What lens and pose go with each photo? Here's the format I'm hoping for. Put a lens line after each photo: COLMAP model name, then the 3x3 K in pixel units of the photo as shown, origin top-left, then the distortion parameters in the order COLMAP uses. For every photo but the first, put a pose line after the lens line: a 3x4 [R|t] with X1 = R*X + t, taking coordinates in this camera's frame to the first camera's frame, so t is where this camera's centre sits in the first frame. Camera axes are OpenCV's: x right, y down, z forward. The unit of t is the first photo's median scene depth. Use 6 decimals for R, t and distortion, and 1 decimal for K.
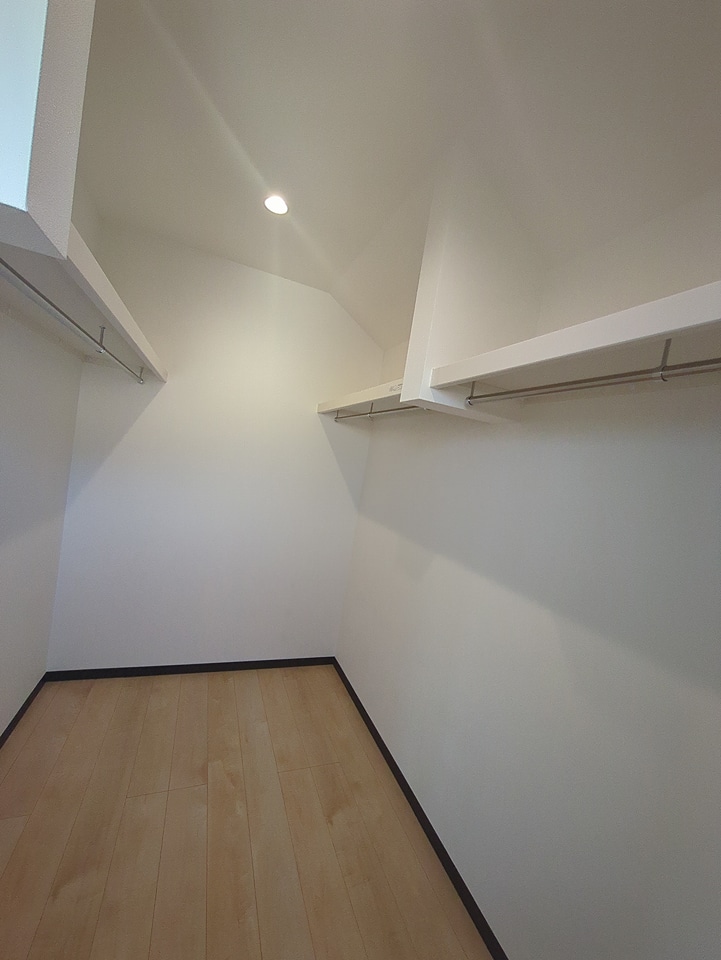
lens RADIAL K [[380.6, 0, 357.4], [0, 380.6, 478.1], [0, 0, 1]] dist [-0.003569, 0.002104]
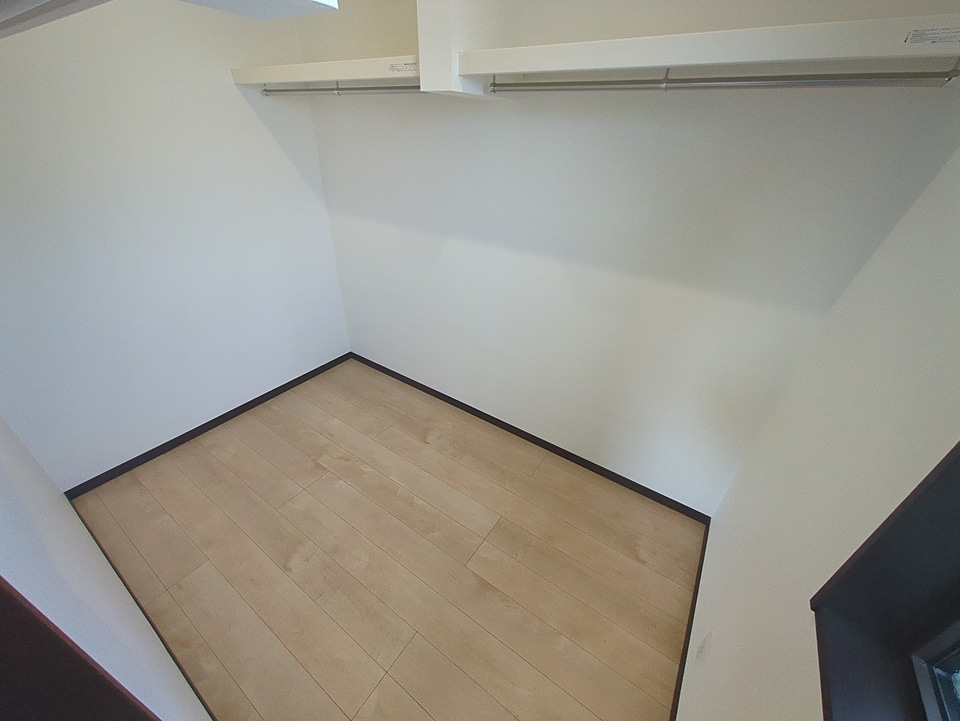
lens RADIAL K [[380.6, 0, 482.1], [0, 380.6, 362.7], [0, 0, 1]] dist [-0.003569, 0.002104]
pose [[0.819791, -0.399762, 0.410040, -0.297945], [0.116675, 0.817602, 0.563839, -0.116520], [-0.560651, -0.414388, 0.716905, -0.030880]]
